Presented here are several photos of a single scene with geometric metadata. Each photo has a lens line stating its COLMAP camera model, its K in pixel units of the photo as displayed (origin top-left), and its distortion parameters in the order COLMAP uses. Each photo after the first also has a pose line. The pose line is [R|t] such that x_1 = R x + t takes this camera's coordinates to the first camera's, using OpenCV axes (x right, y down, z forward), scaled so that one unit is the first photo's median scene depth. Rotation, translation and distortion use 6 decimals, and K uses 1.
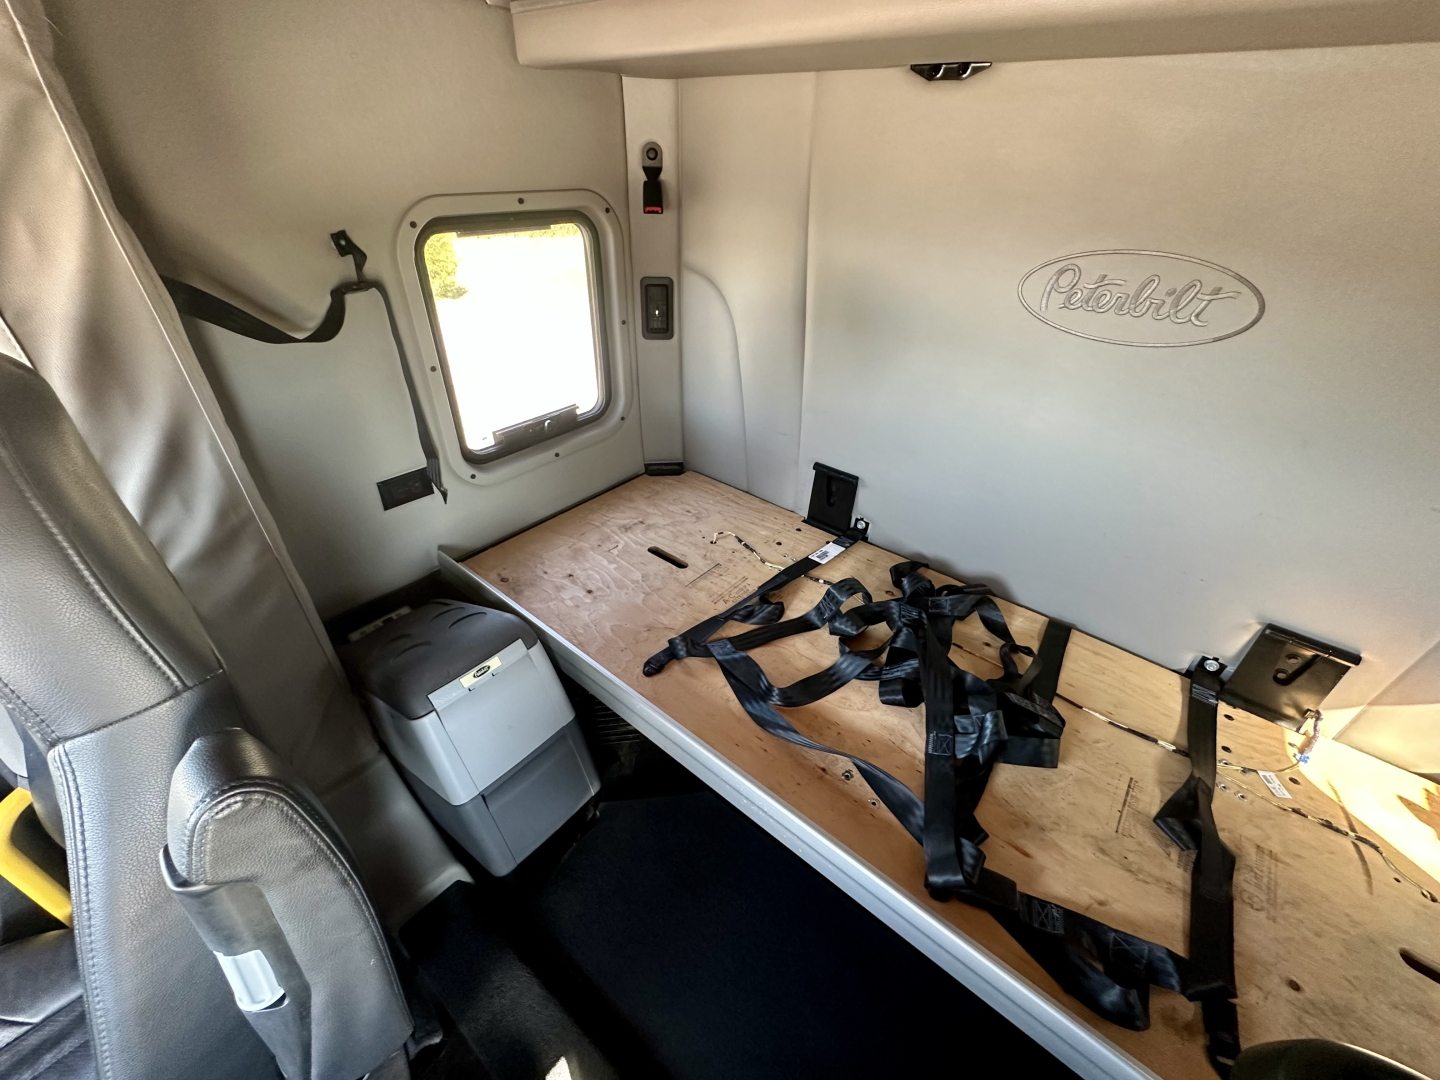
lens RADIAL K [[577.8, 0, 718.9], [0, 577.8, 533.0], [0, 0, 1]] dist [-0.003169, 0.000419]
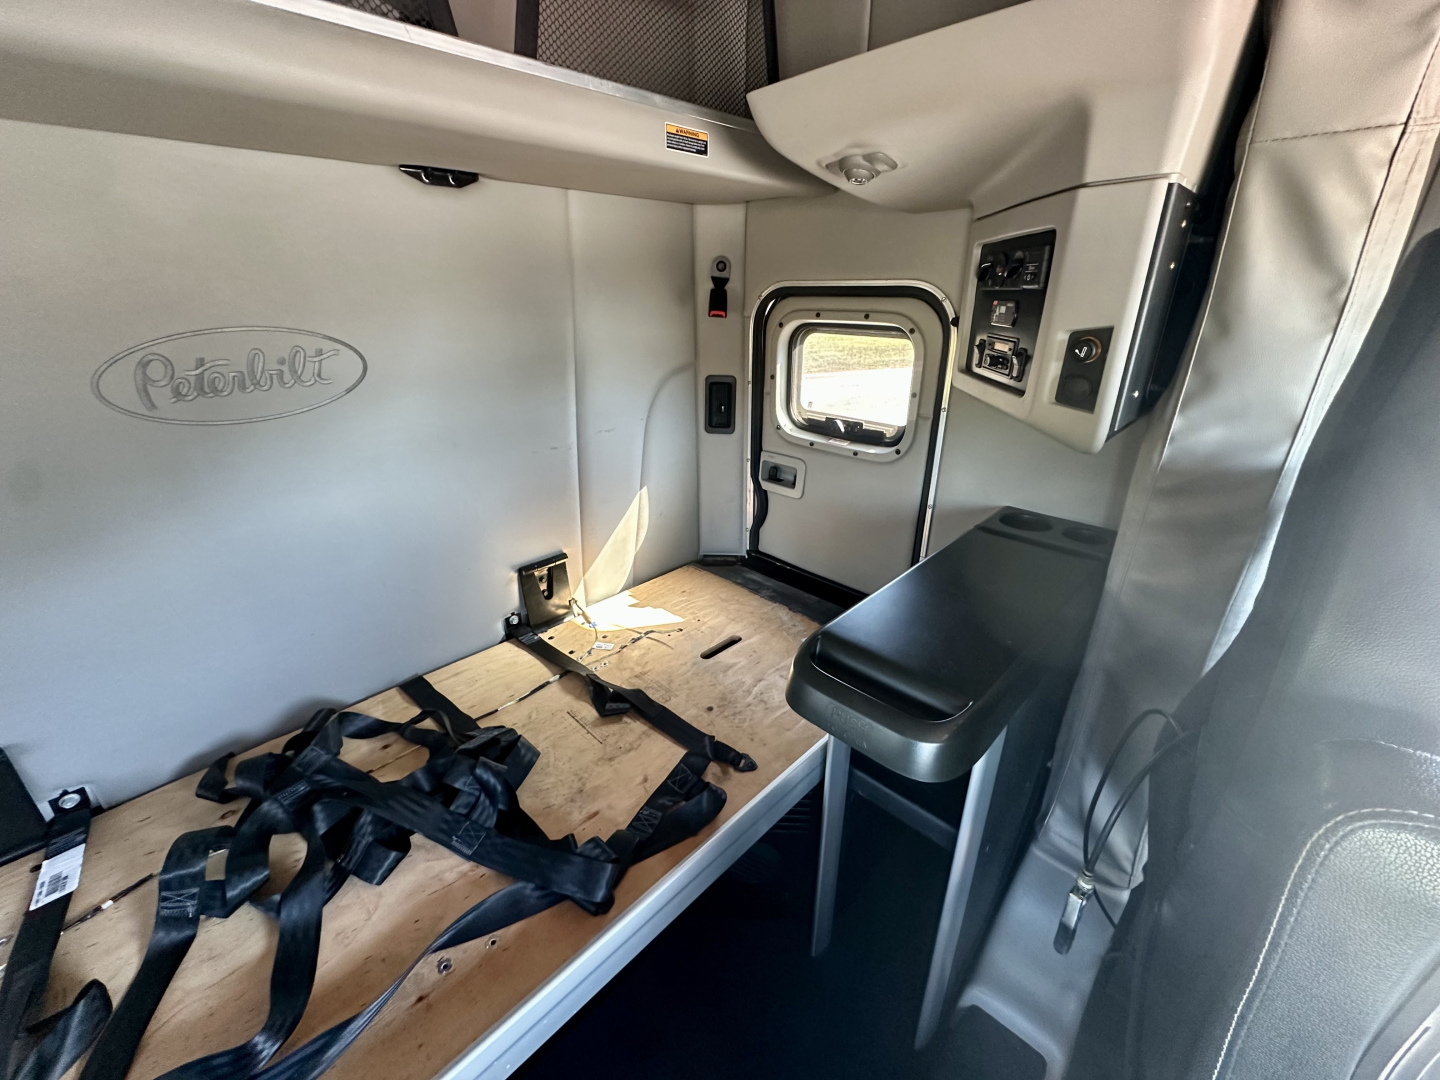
lens RADIAL K [[577.8, 0, 718.9], [0, 577.8, 533.0], [0, 0, 1]] dist [-0.003169, 0.000419]
pose [[0.088795, -0.412525, 0.906608, -0.183031], [0.559220, 0.773858, 0.297350, -0.044622], [-0.824250, 0.480590, 0.299407, 0.175228]]
